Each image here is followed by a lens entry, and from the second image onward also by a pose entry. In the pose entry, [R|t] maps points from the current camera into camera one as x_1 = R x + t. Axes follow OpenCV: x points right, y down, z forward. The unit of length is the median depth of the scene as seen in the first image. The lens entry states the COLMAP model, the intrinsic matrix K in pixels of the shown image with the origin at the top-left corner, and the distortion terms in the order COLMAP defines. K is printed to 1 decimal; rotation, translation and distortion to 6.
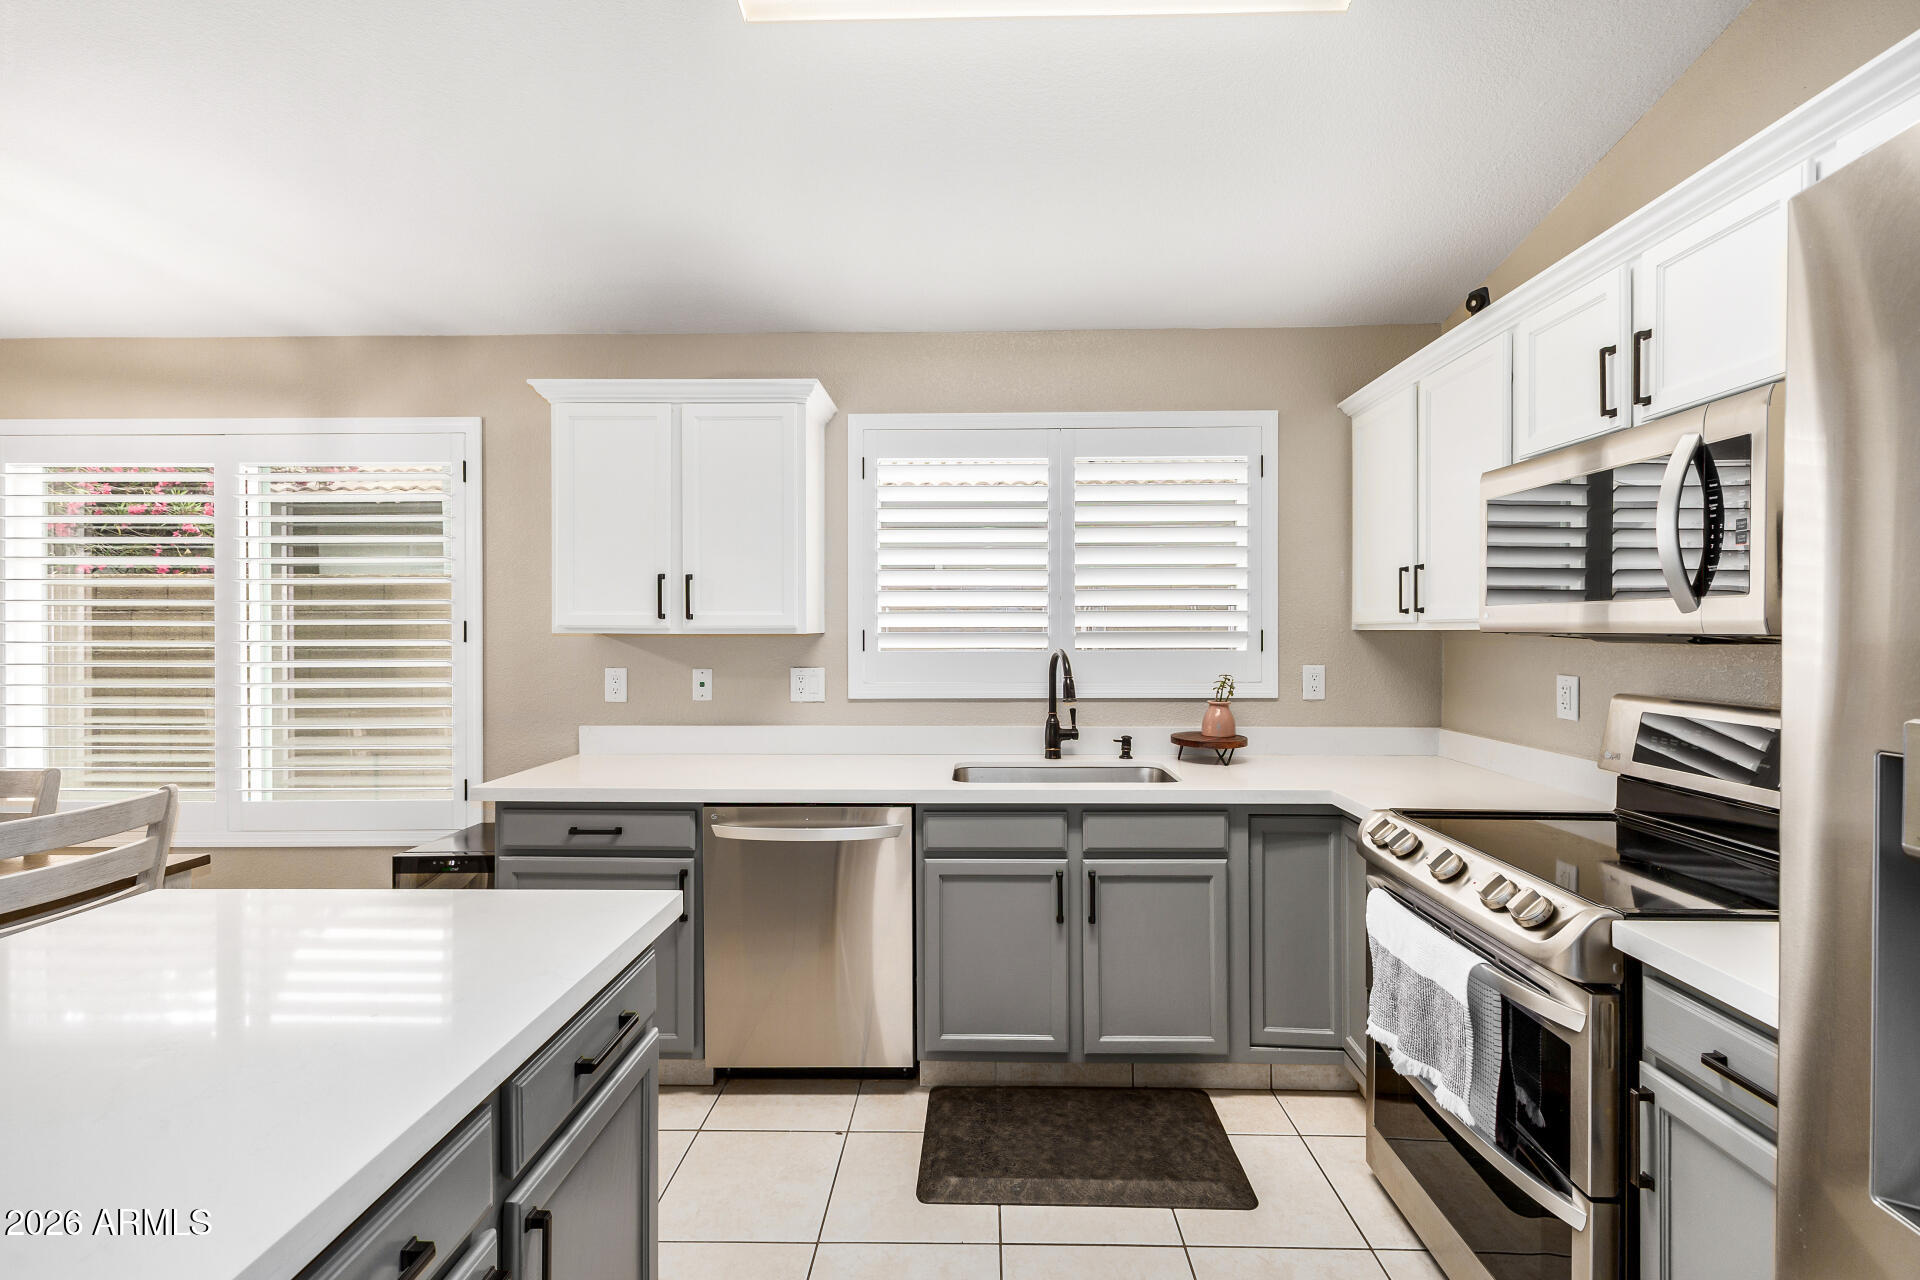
lens RADIAL K [[803.1, 0, 965.6], [0, 803.1, 649.4], [0, 0, 1]] dist [0.002033, 0.000202]
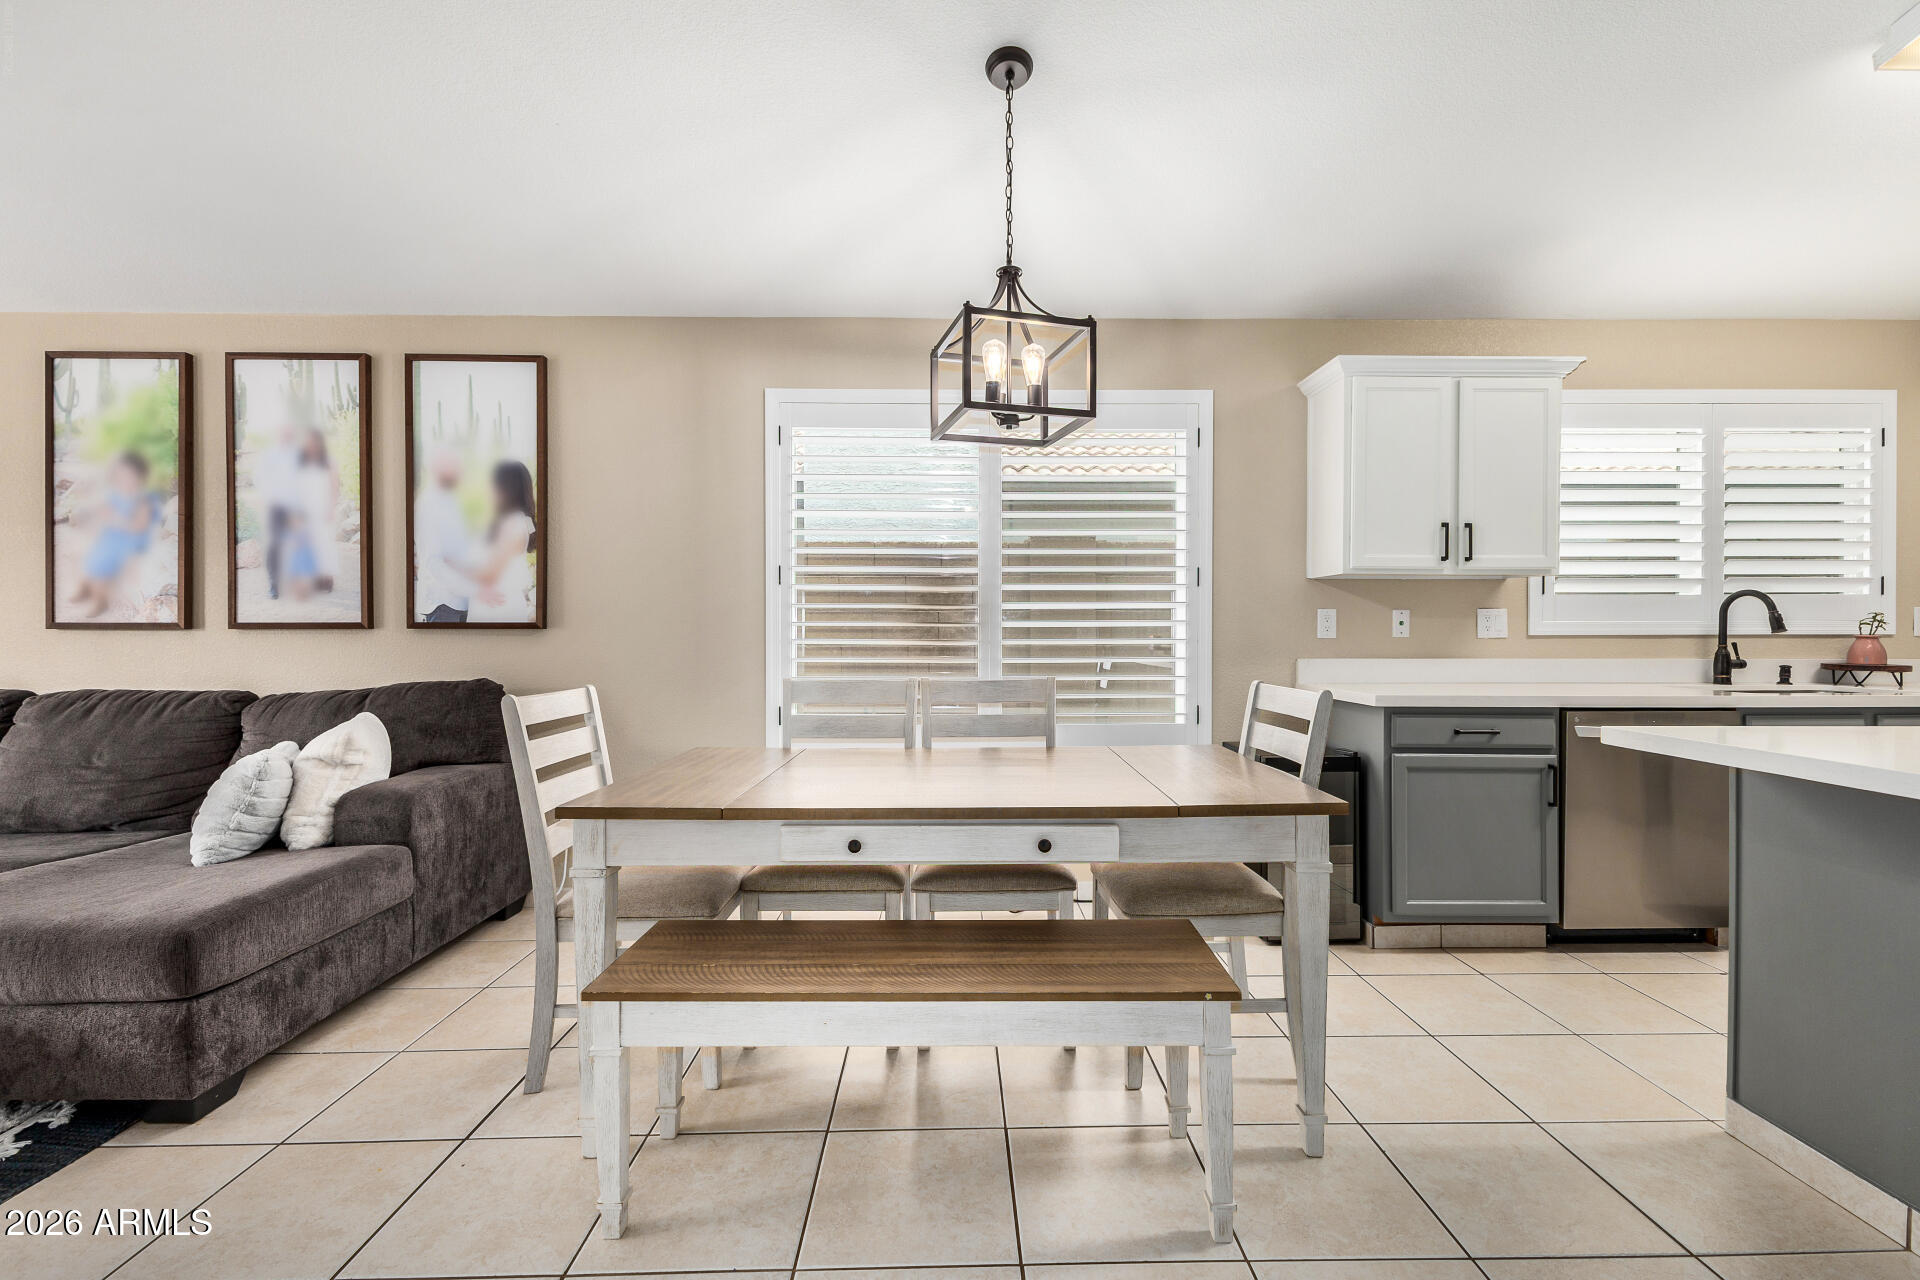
lens RADIAL K [[834.1, 0, 960.0], [0, 834.1, 640.0], [0, 0, 1]] dist [0.008900, -0.000606]
pose [[0.999305, 0.000423, 0.037282, -1.037719], [-0.000080, 0.999958, -0.009195, 0.081311], [-0.037285, 0.009185, 0.999262, -0.181475]]
